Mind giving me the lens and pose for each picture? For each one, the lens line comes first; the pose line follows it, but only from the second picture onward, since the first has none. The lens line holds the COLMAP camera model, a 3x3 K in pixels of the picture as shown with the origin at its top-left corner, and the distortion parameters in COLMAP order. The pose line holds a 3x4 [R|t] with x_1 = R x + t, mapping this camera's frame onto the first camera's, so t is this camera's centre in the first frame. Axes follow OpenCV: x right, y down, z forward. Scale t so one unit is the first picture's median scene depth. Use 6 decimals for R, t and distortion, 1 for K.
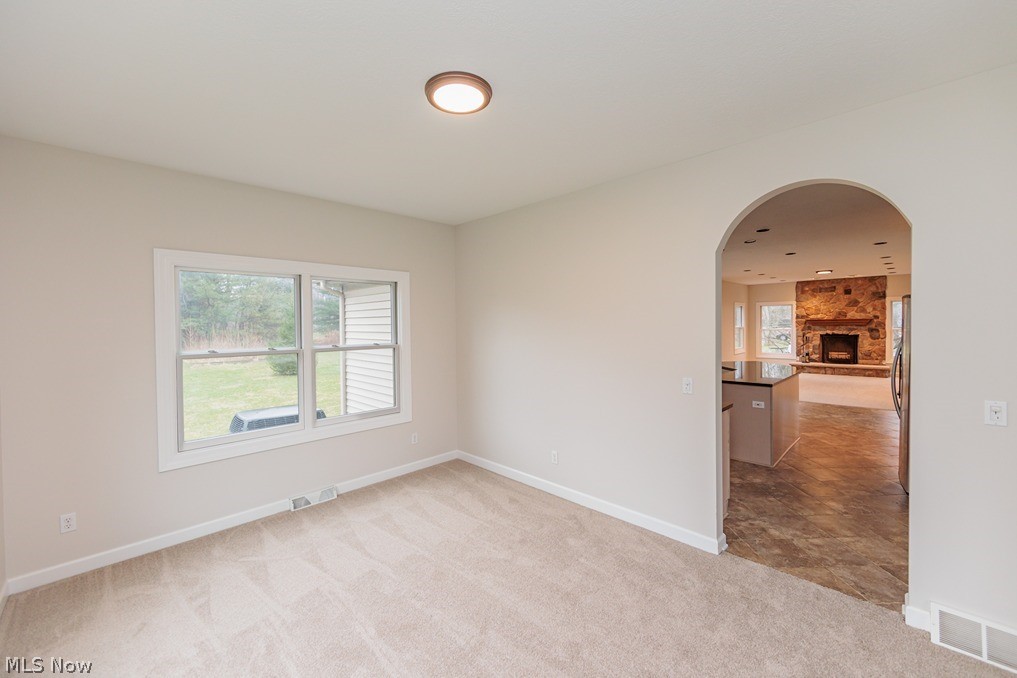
lens RADIAL K [[401.8, 0, 509.1], [0, 401.8, 331.9], [0, 0, 1]] dist [0.000460, -0.000467]
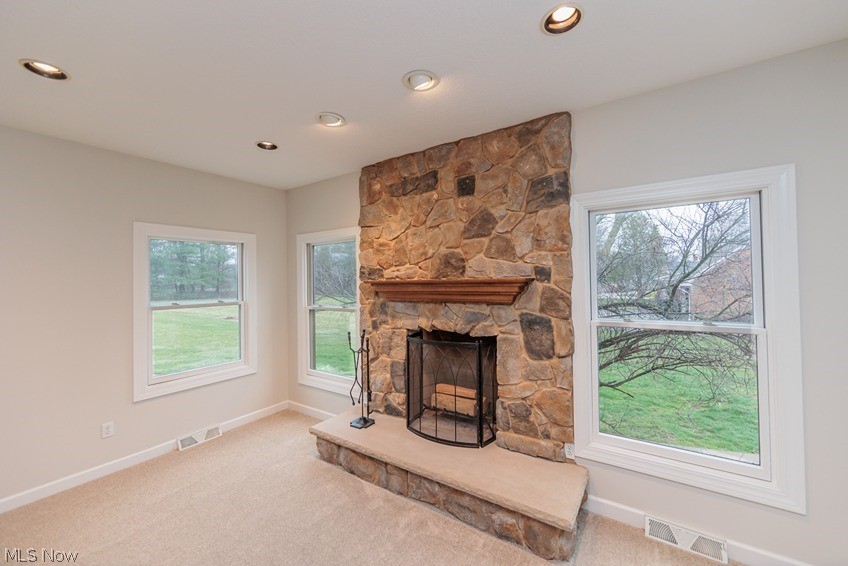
lens RADIAL K [[335.0, 0, 423.1], [0, 335.0, 281.1], [0, 0, 1]] dist [0.000460, -0.000467]
pose [[0.982147, -0.010032, 0.187847, 0.772826], [0.013277, 0.999783, -0.016026, -0.028442], [-0.187645, 0.018234, 0.982068, 0.776647]]
